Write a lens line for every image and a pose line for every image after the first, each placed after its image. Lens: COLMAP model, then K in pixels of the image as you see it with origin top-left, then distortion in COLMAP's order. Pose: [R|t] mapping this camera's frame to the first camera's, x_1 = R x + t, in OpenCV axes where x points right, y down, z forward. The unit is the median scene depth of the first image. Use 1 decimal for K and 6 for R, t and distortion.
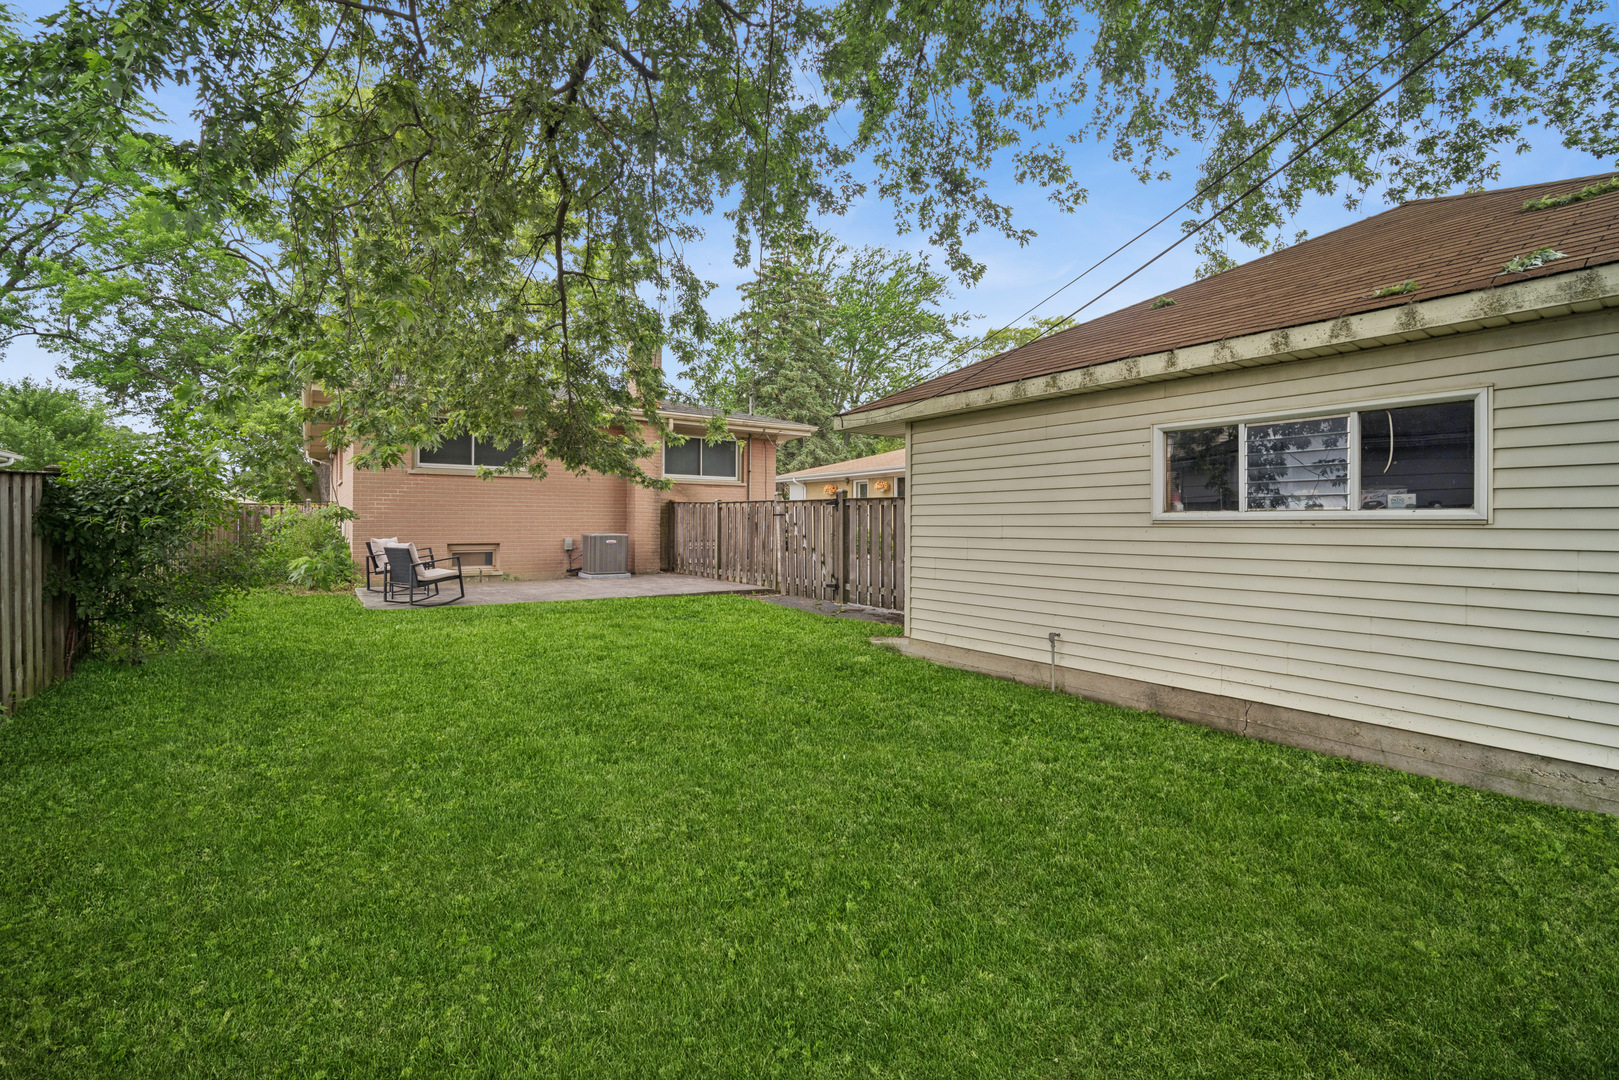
lens RADIAL K [[716.9, 0, 812.3], [0, 716.9, 531.4], [0, 0, 1]] dist [-0.000365, -0.000470]
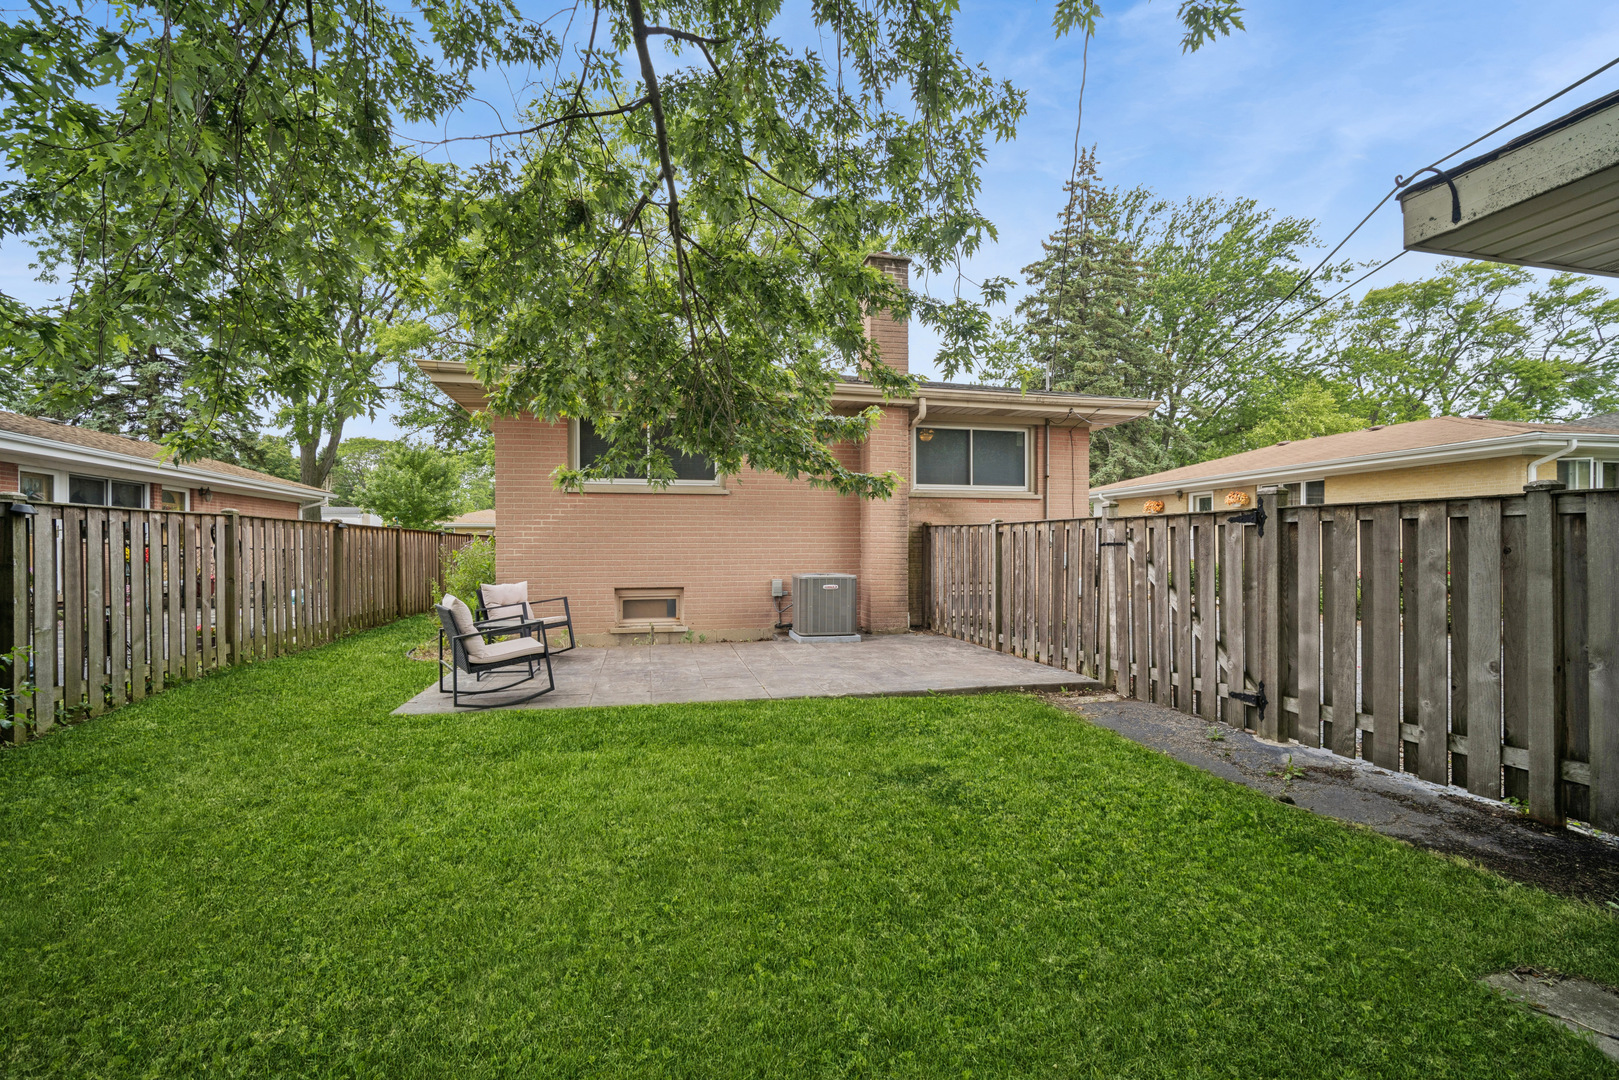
lens RADIAL K [[716.9, 0, 814.1], [0, 716.9, 550.3], [0, 0, 1]] dist [-0.000365, -0.000470]
pose [[0.926606, -0.005834, -0.375989, -0.040033], [0.001671, 0.999934, -0.011398, -0.009995], [0.376031, 0.009933, 0.926554, 0.328028]]
